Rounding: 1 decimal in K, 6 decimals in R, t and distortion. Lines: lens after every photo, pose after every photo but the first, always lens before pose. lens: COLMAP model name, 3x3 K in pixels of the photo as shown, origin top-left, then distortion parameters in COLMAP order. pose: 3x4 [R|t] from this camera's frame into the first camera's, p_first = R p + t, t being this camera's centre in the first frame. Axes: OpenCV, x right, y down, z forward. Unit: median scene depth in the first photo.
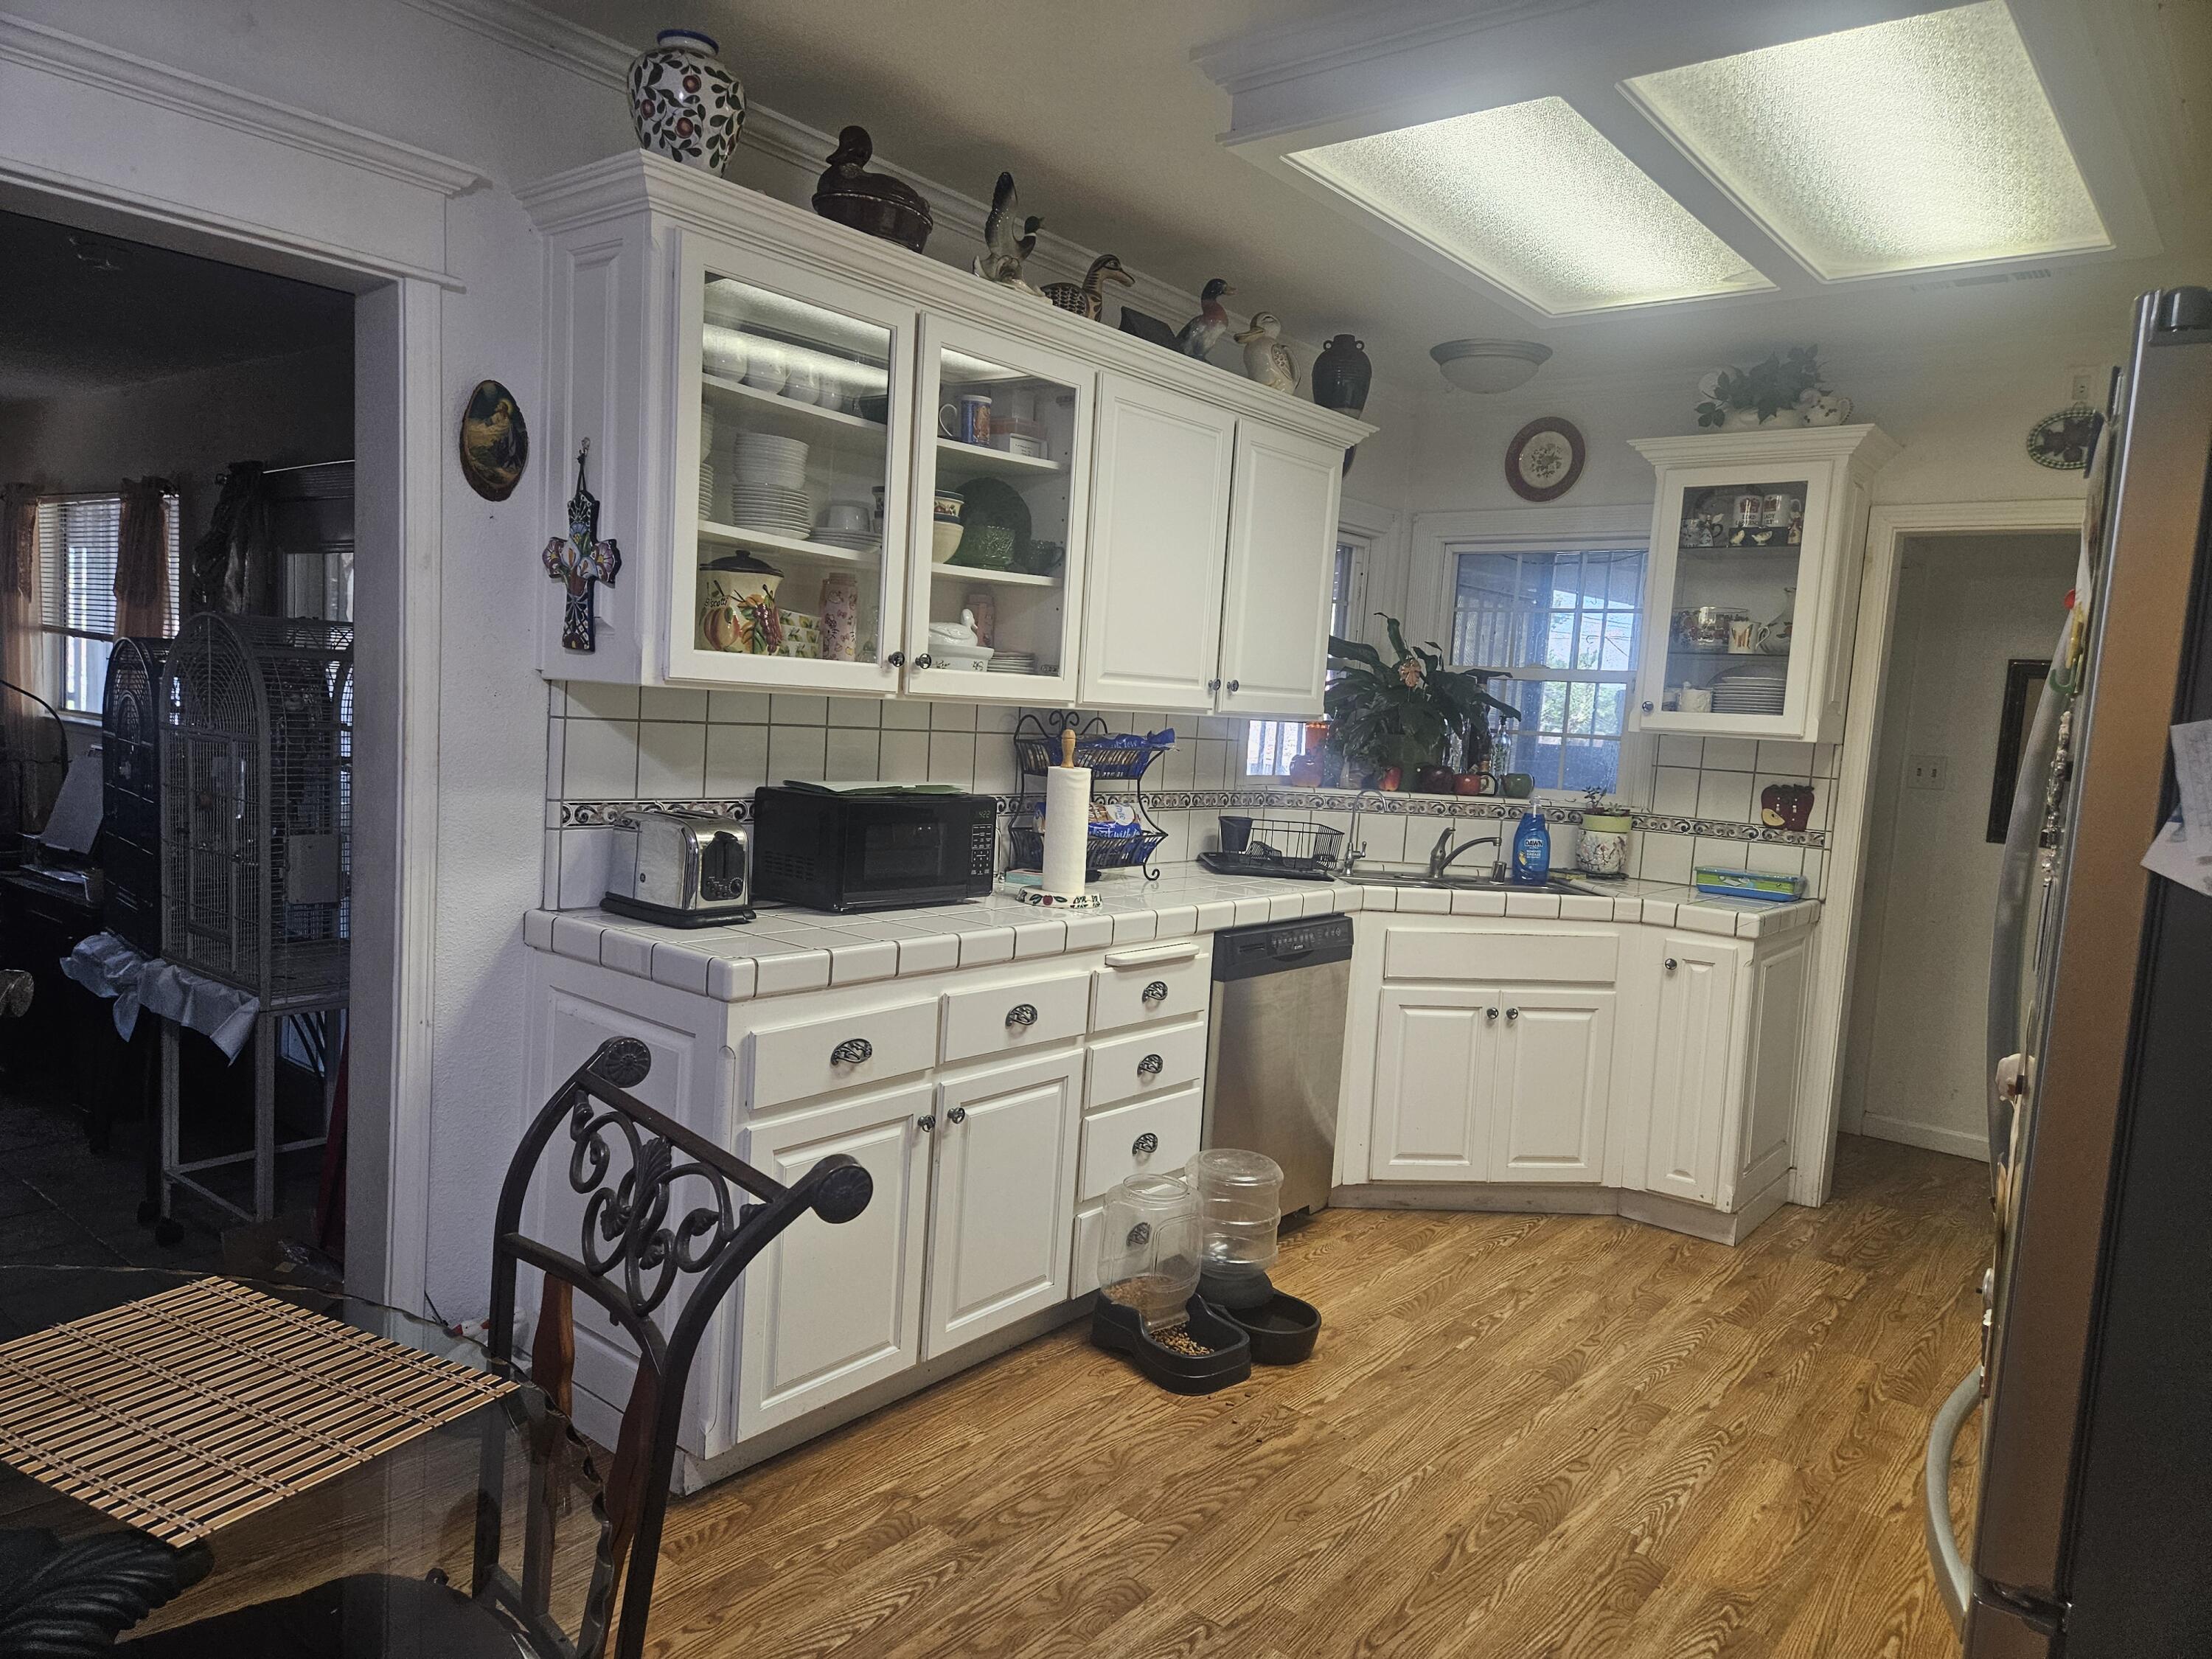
lens RADIAL K [[1467.6, 0, 1105.4], [0, 1467.6, 840.5], [0, 0, 1]] dist [0.092248, -0.081302]
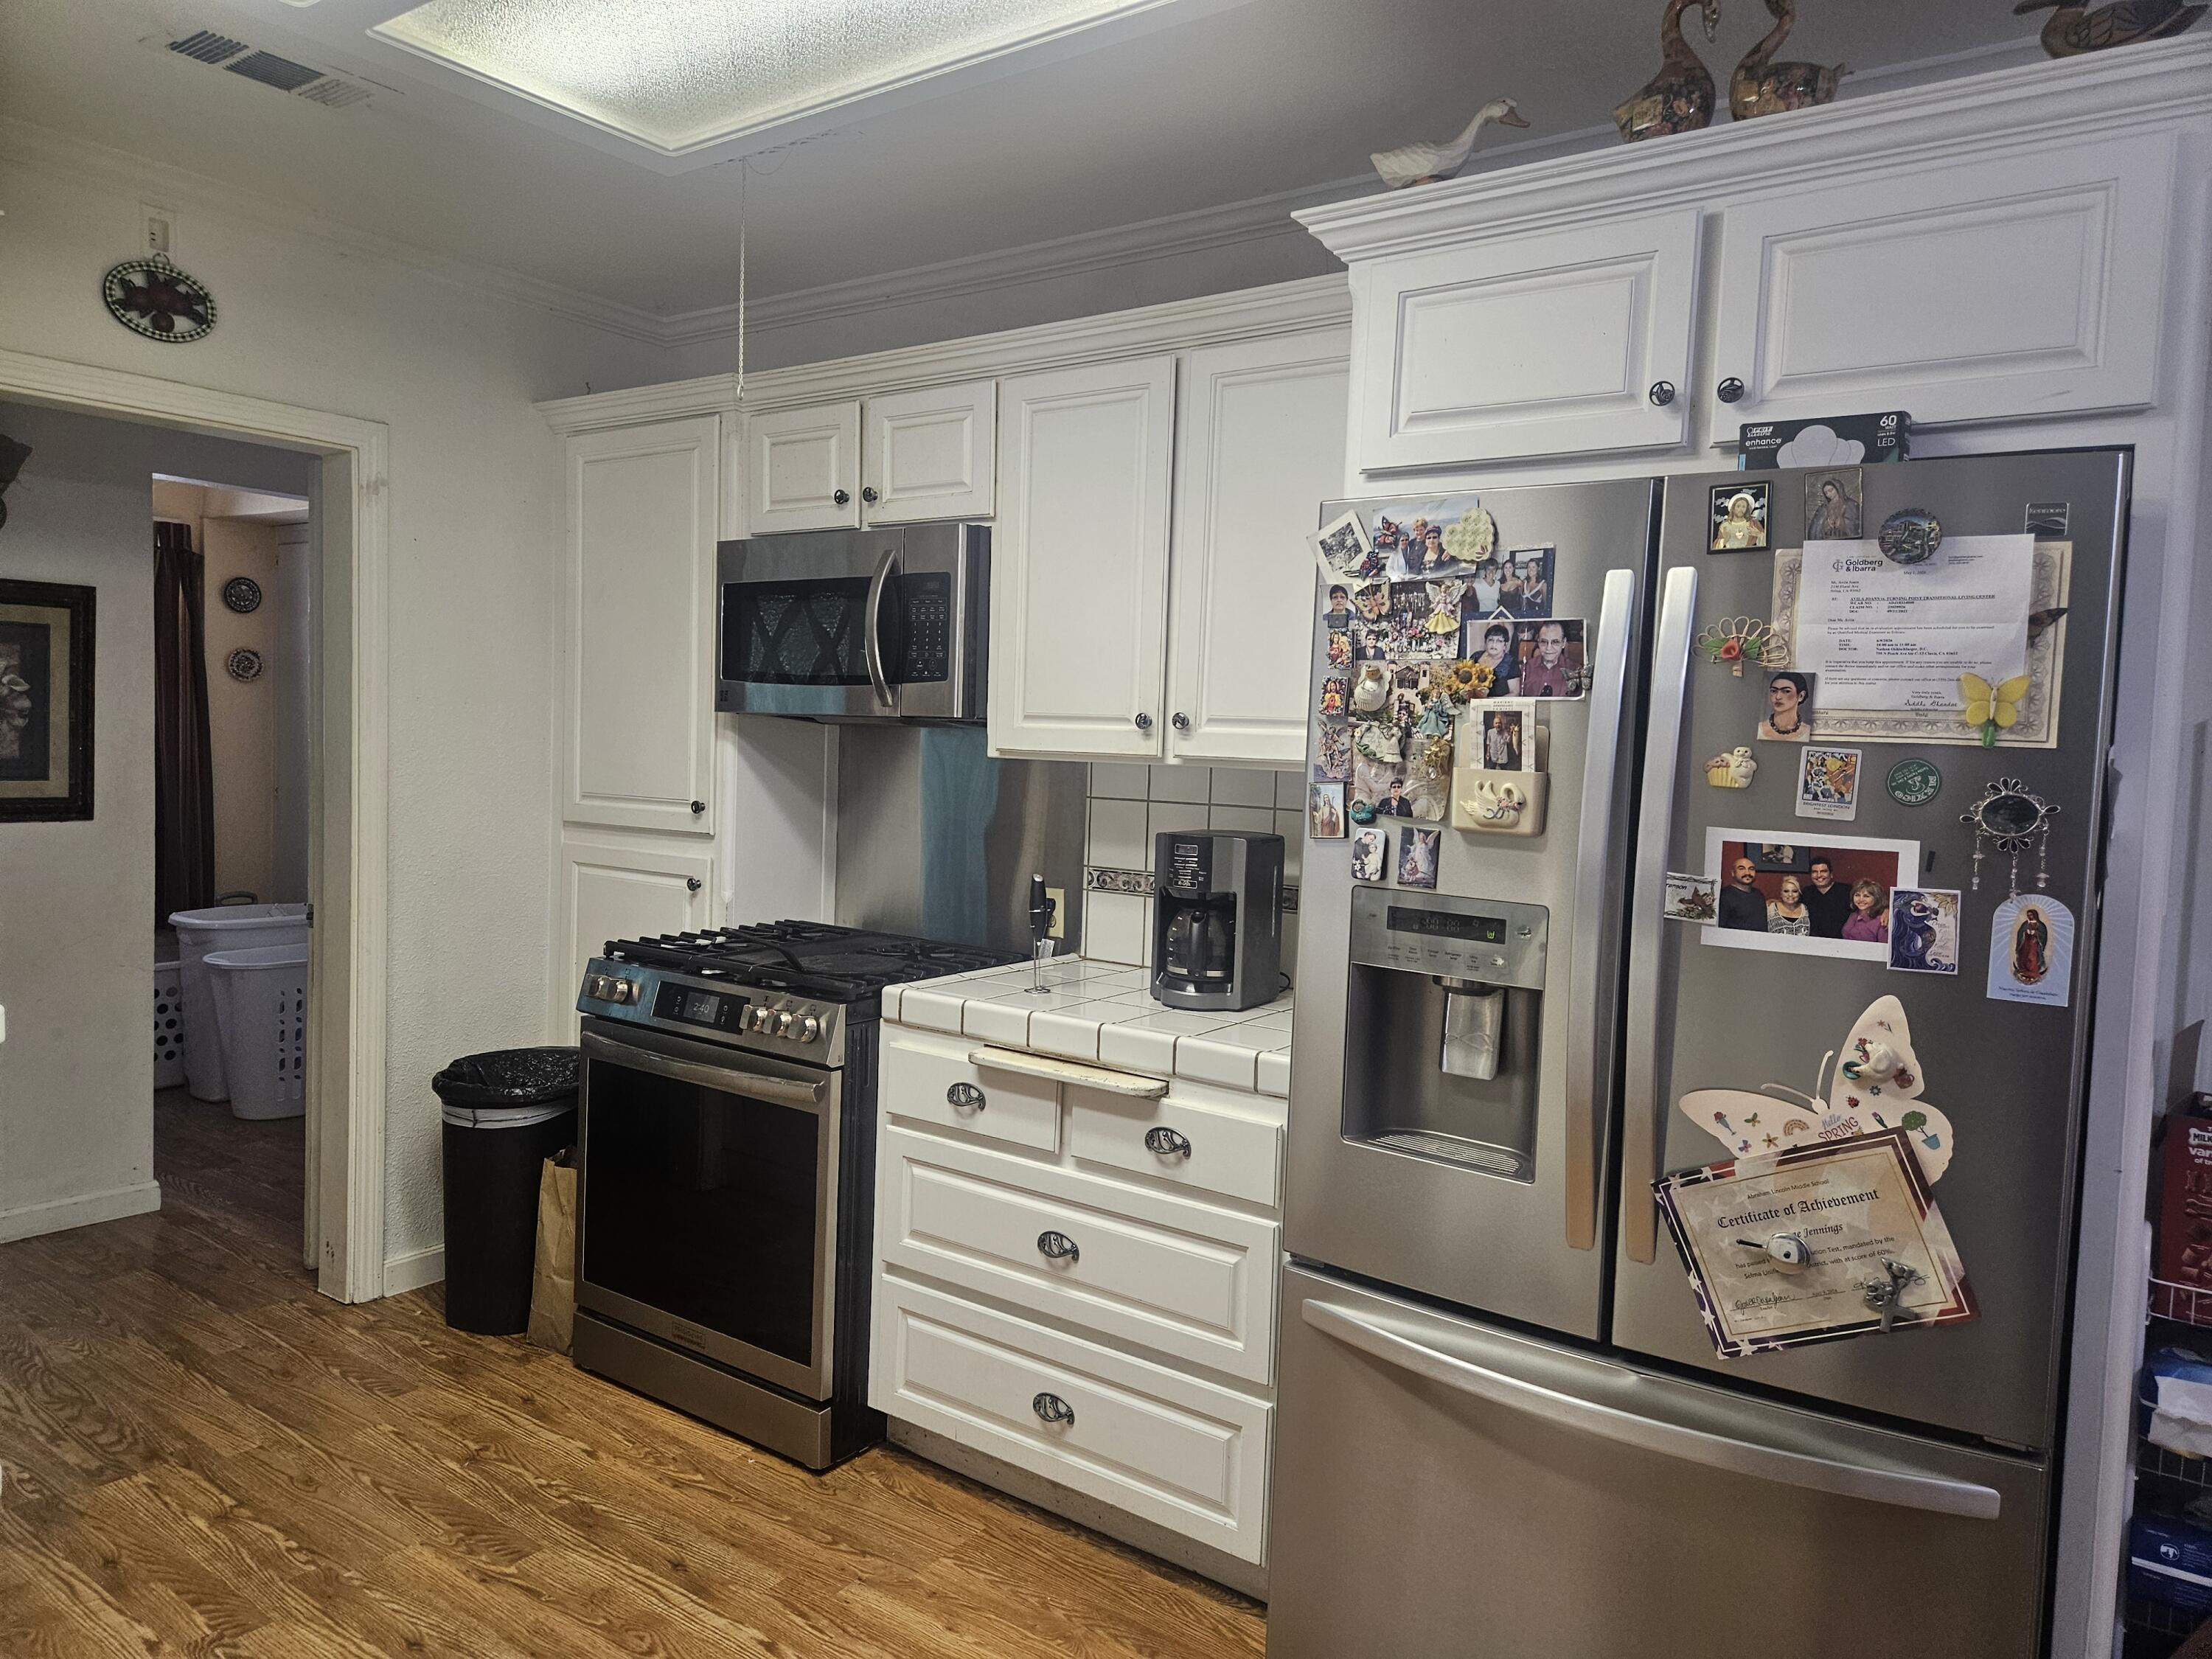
lens RADIAL K [[1477.0, 0, 1119.3], [0, 1477.0, 822.2], [0, 0, 1]] dist [0.063237, -0.048885]
pose [[-0.049550, -0.126797, 0.990690, -0.215527], [0.053846, 0.990127, 0.129418, -0.093628], [-0.997319, 0.059757, -0.042233, 0.683222]]
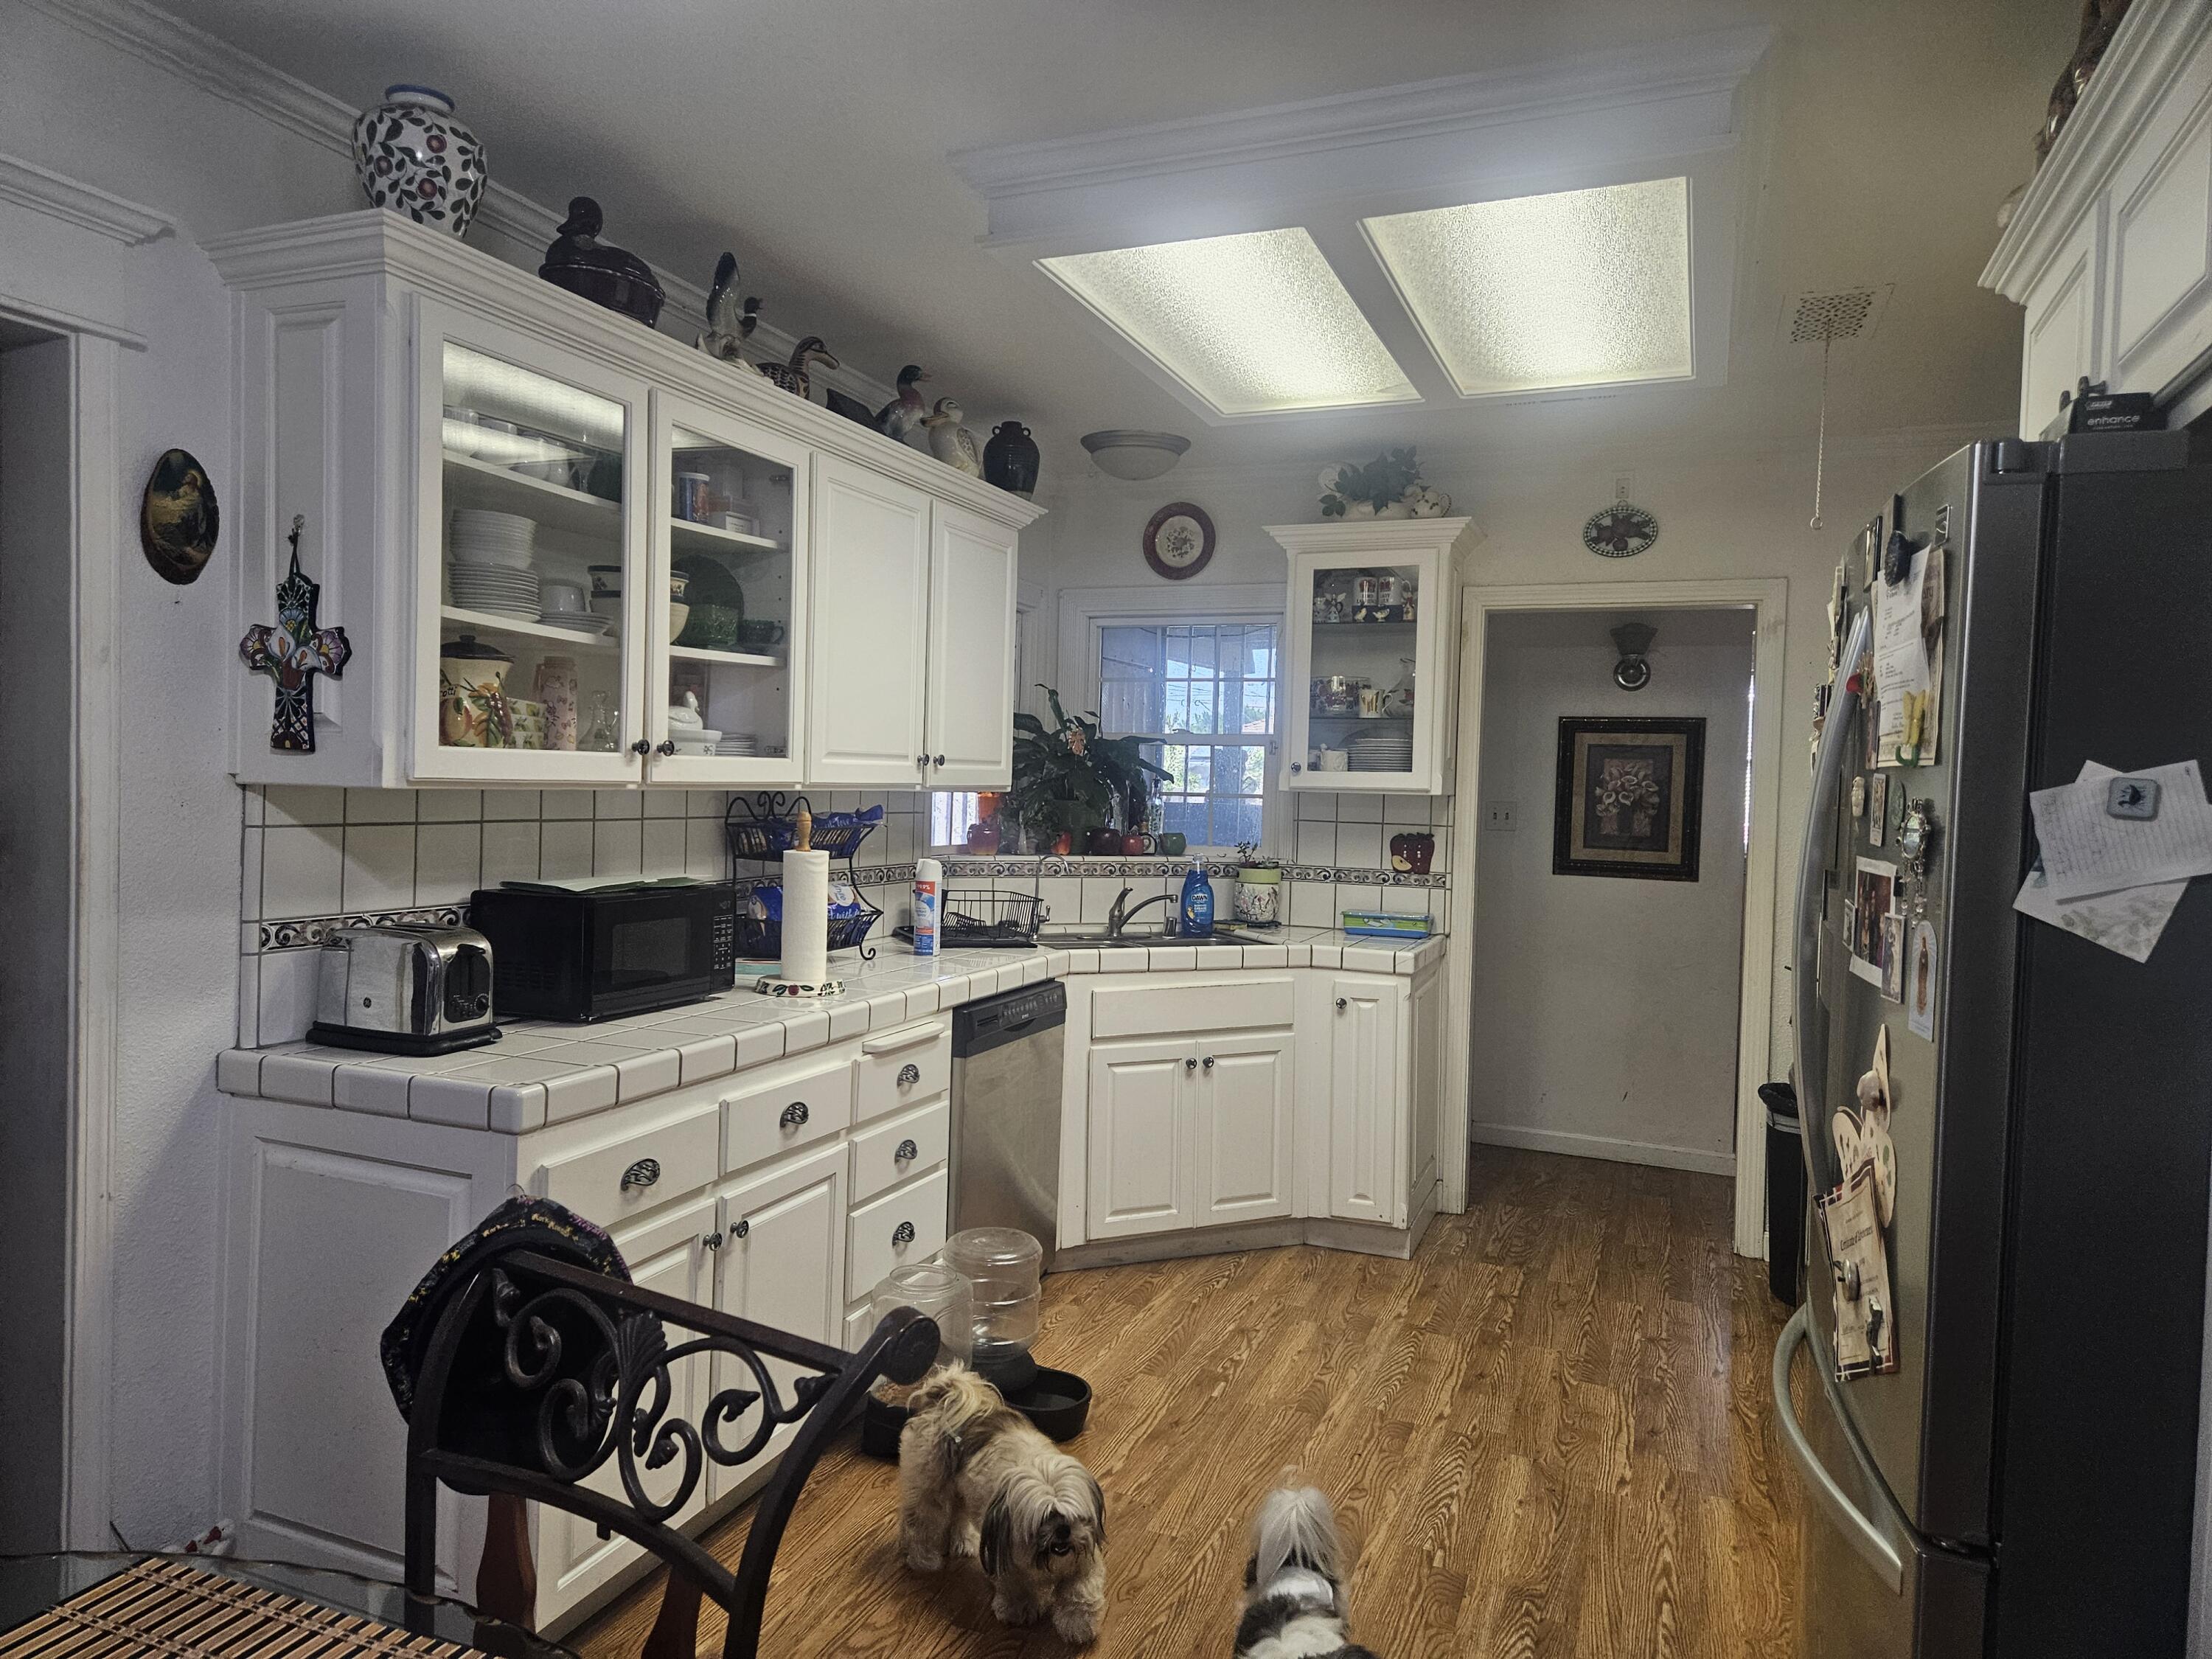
lens RADIAL K [[1465.0, 0, 1071.2], [0, 1465.0, 822.2], [0, 0, 1]] dist [0.094720, -0.081277]
pose [[0.959153, -0.043677, 0.279494, -0.128972], [0.058525, 0.997271, -0.044999, -0.014867], [-0.276766, 0.059518, 0.959092, 0.017440]]
